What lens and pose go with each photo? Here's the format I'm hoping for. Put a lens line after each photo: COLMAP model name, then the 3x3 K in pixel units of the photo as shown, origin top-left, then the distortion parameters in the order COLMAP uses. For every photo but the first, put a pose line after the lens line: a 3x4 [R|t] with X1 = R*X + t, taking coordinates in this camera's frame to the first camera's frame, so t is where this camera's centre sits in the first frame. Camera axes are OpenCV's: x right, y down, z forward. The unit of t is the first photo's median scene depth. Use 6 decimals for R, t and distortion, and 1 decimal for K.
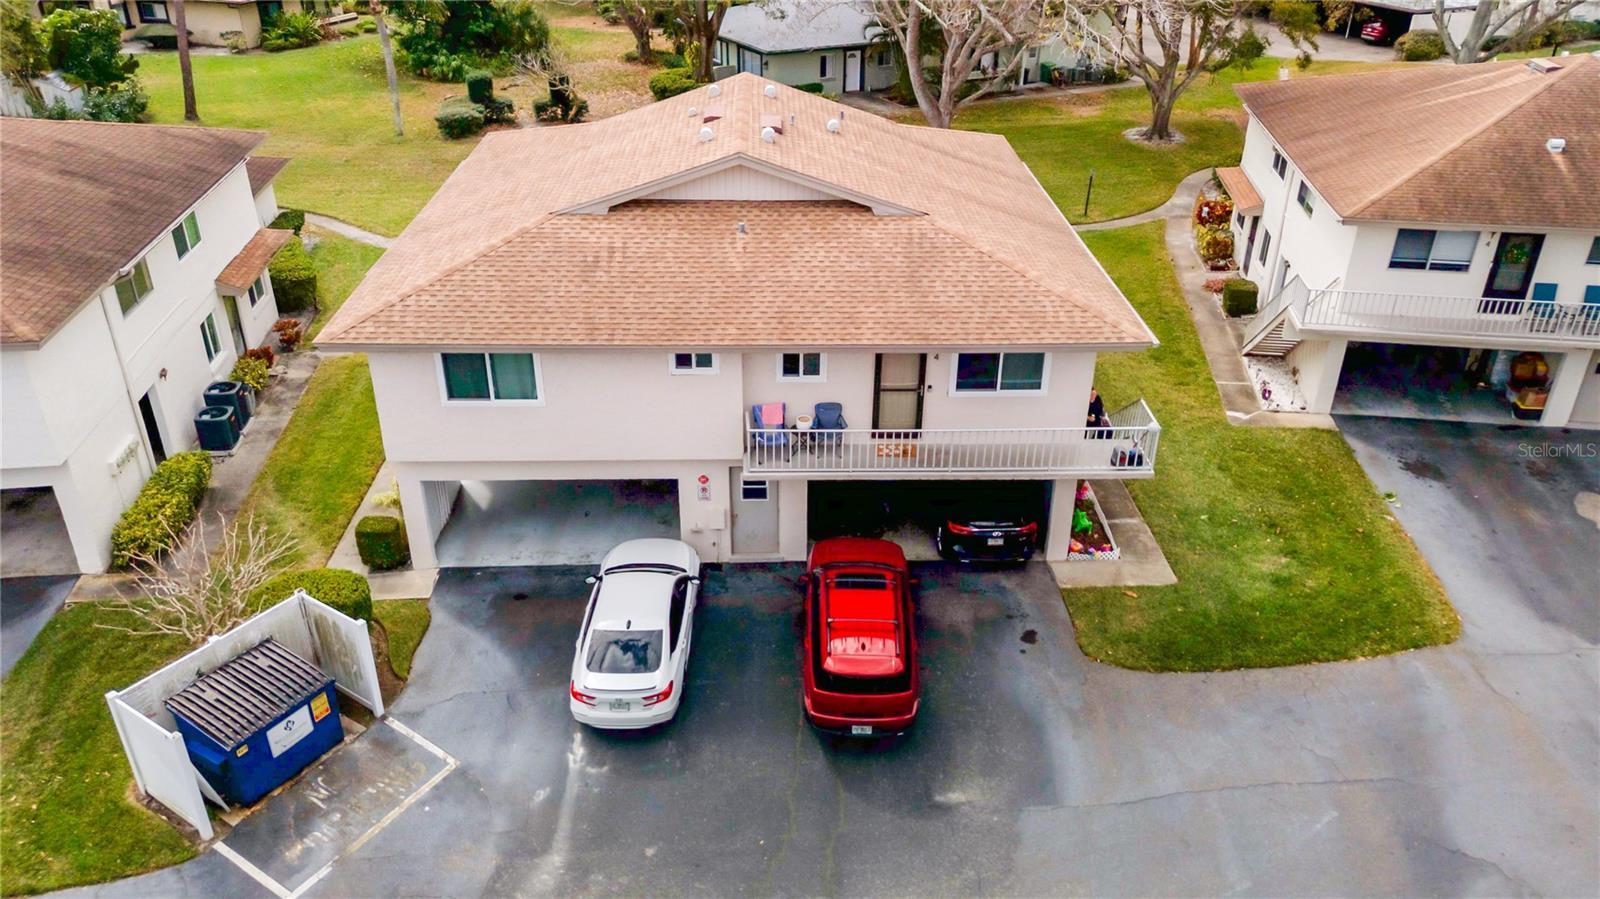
lens RADIAL K [[1178.5, 0, 804.0], [0, 1178.5, 453.3], [0, 0, 1]] dist [0.061606, -0.035145]
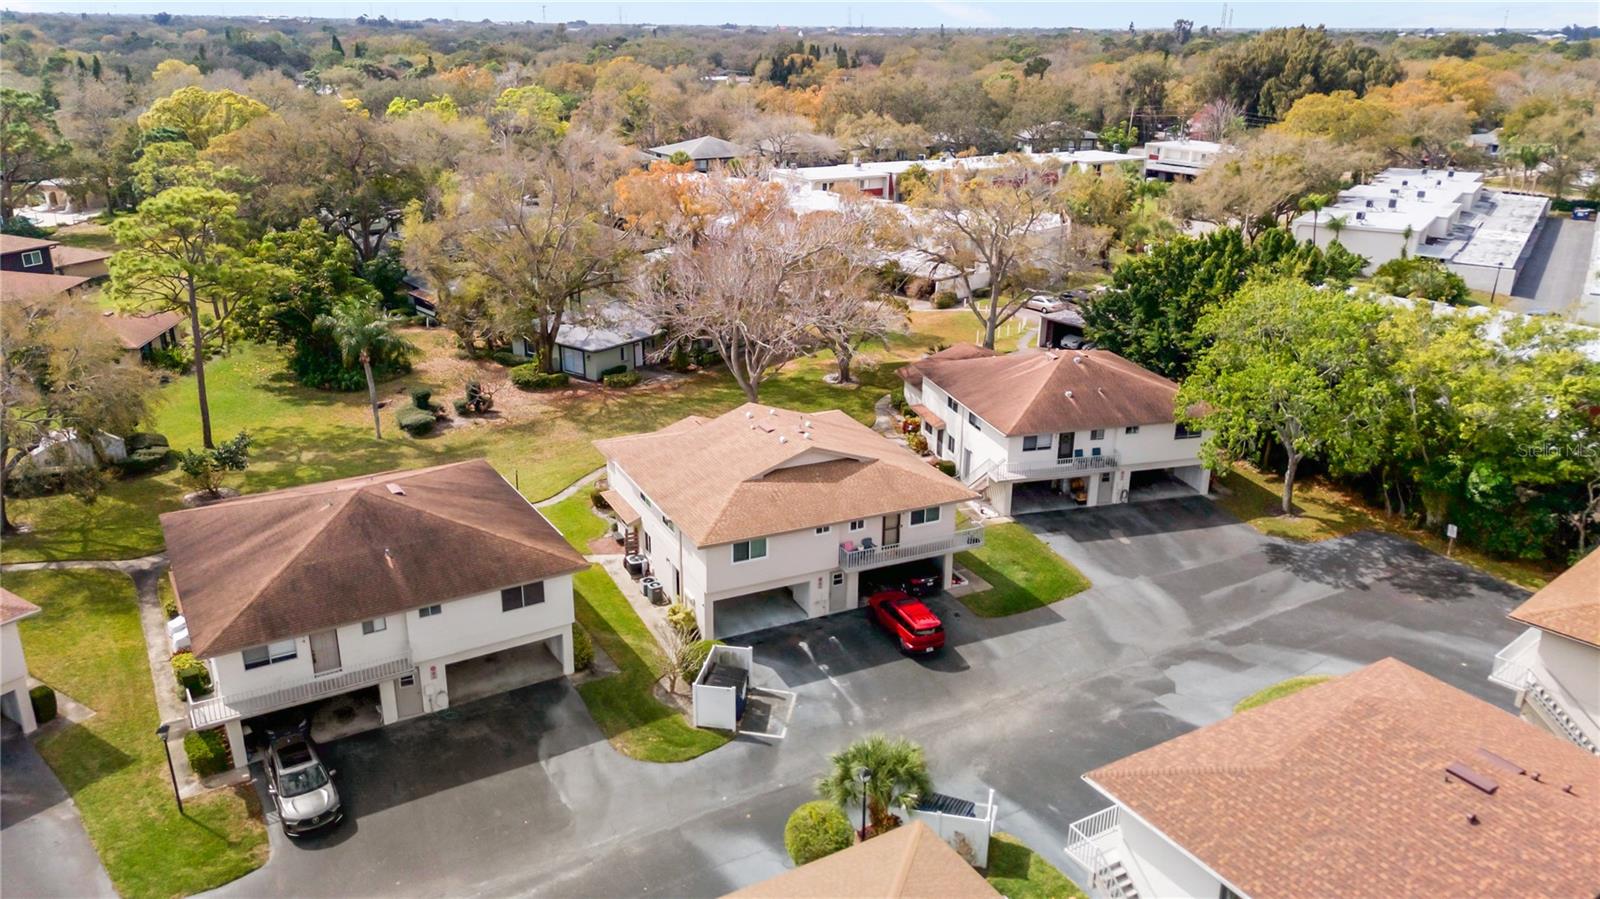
lens RADIAL K [[1178.5, 0, 800.6], [0, 1178.5, 443.6], [0, 0, 1]] dist [0.061606, -0.035145]
pose [[0.914681, -0.135111, 0.380924, -0.974609], [0.192808, 0.974183, -0.117440, 0.025586], [-0.355223, 0.180865, 0.917118, -1.210324]]
